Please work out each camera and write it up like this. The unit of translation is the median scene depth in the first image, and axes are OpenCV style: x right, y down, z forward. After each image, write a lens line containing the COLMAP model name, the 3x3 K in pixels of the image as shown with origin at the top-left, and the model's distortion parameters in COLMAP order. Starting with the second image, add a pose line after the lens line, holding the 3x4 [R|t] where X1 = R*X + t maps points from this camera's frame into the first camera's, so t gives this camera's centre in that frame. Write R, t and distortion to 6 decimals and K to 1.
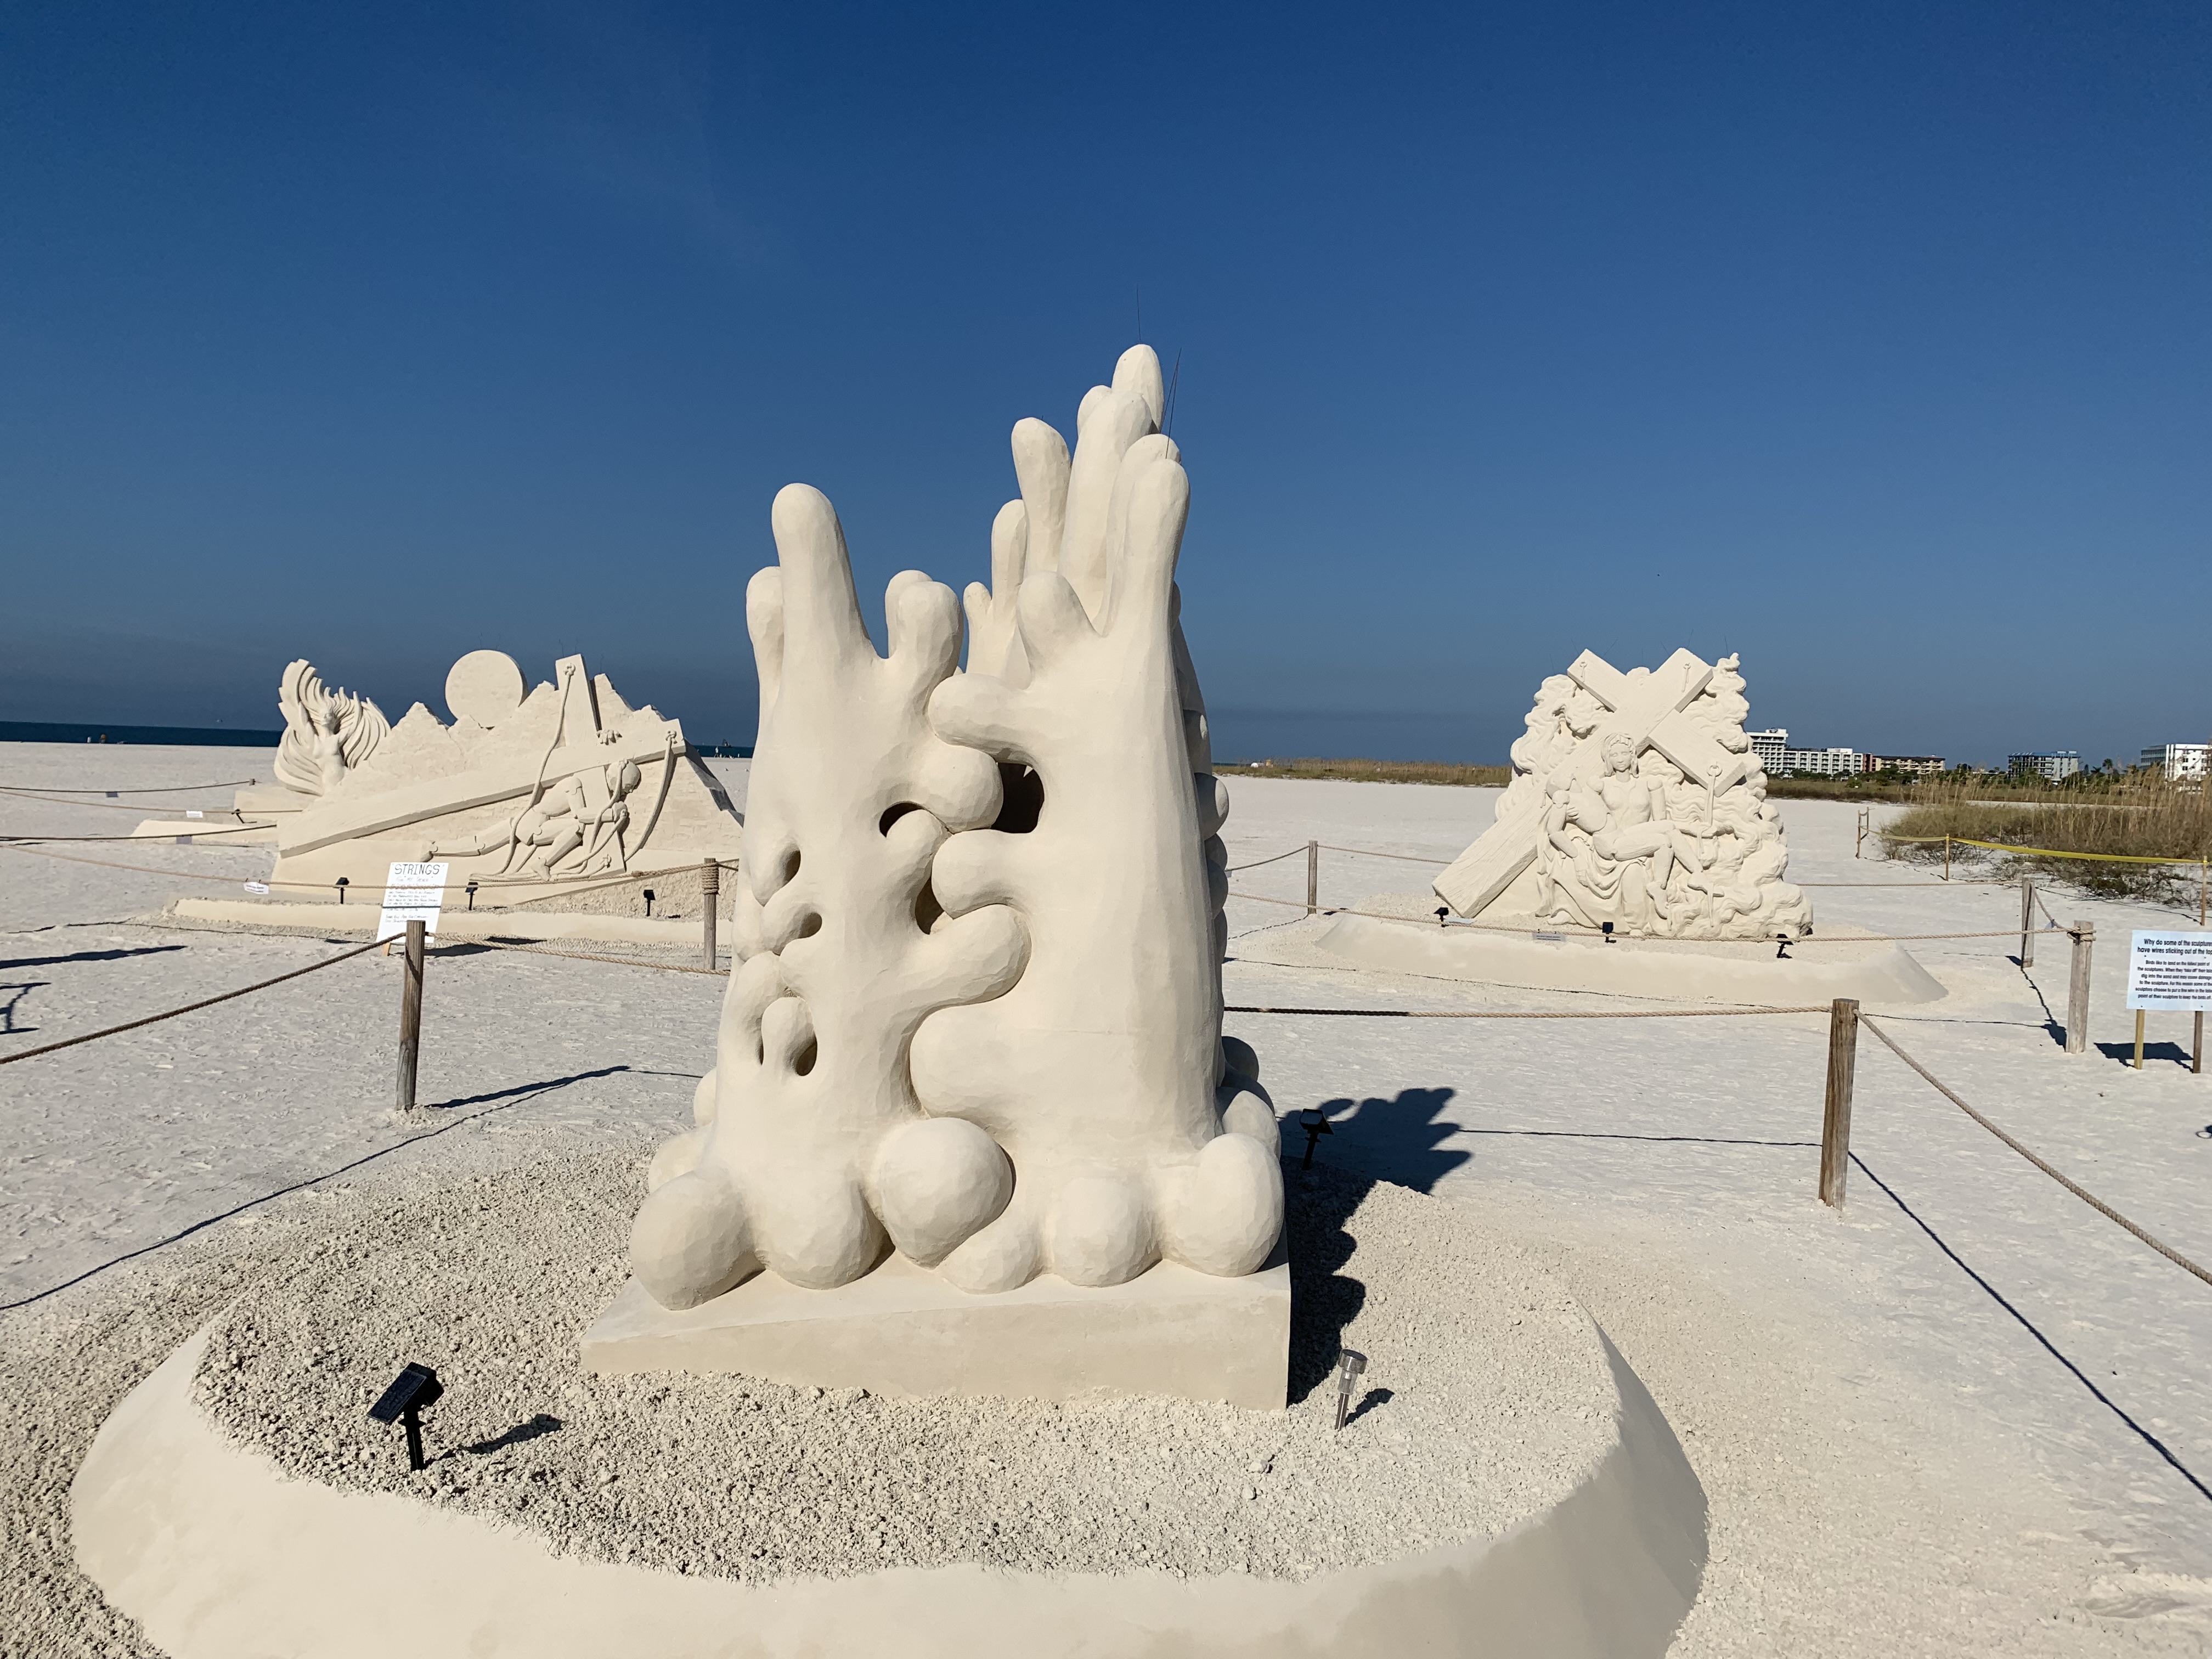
lens RADIAL K [[1781.2, 0, 1105.5], [0, 1781.2, 857.3], [0, 0, 1]] dist [0.005966, 0.003806]
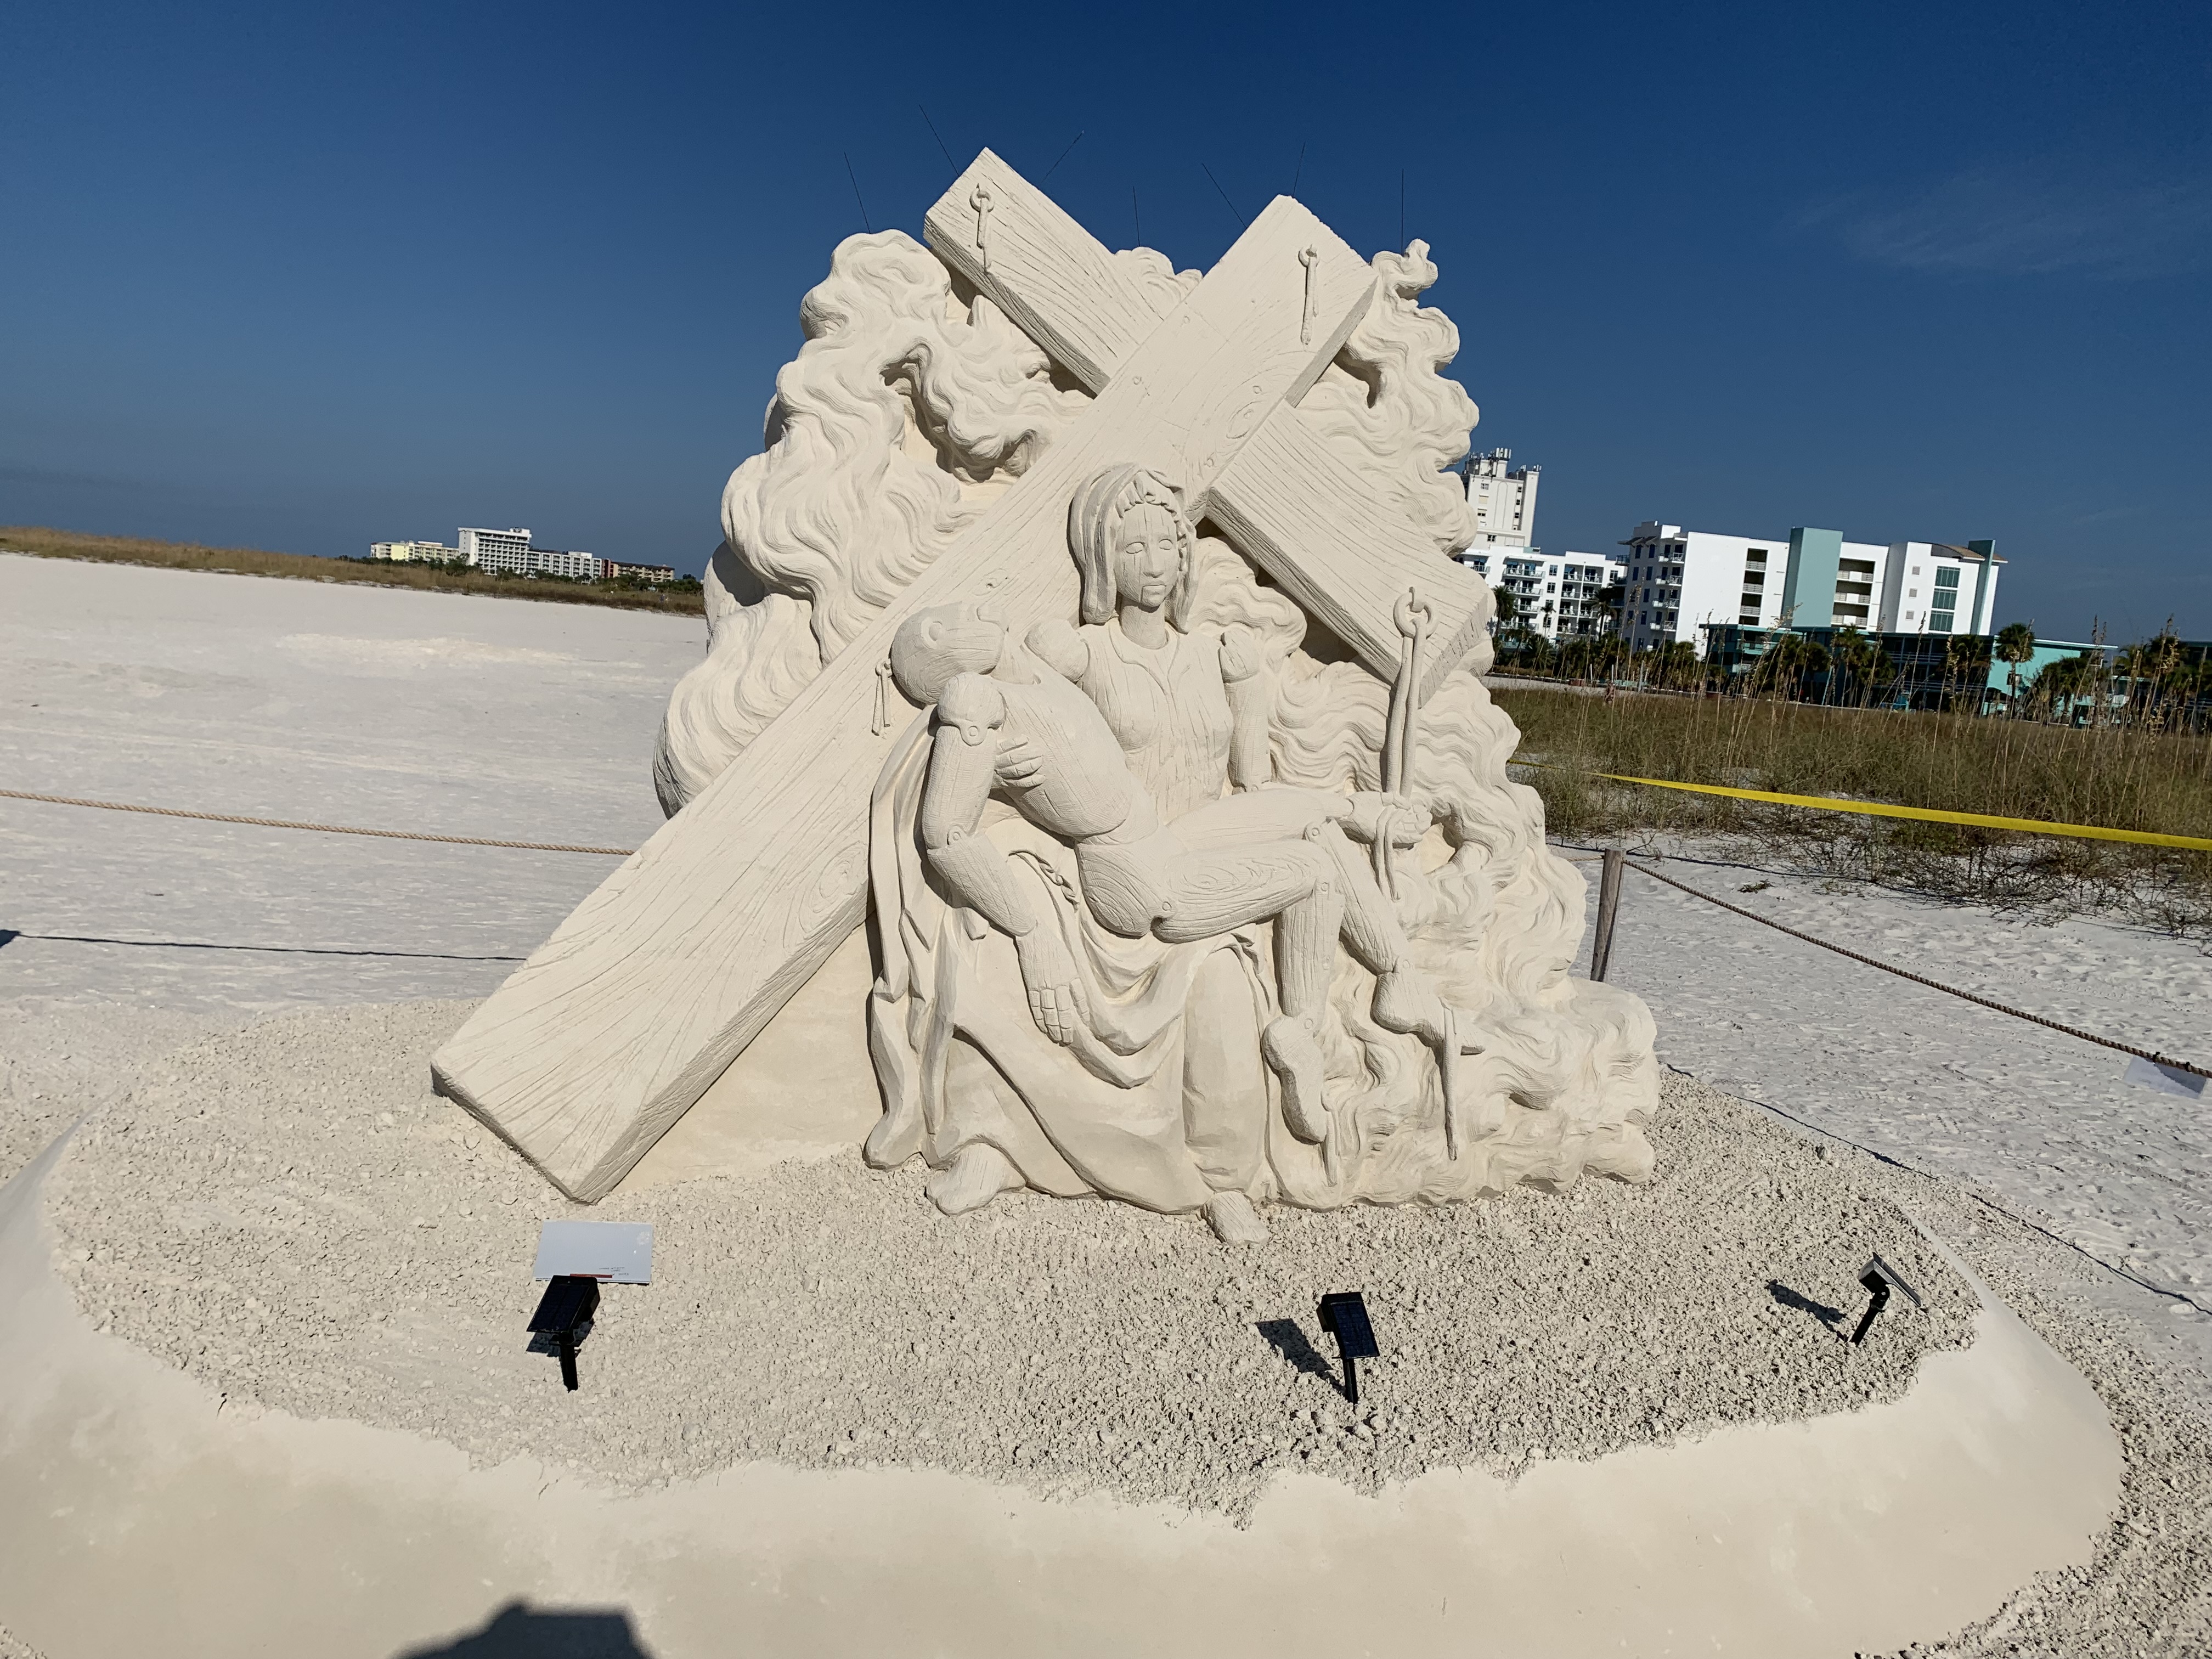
lens RADIAL K [[1781.2, 0, 1105.5], [0, 1781.2, 857.3], [0, 0, 1]] dist [0.005966, 0.003806]
pose [[0.781596, -0.045094, 0.622153, 0.110888], [-0.024993, 0.994319, 0.103467, -0.038001], [-0.623285, -0.096419, 0.776028, 0.784164]]
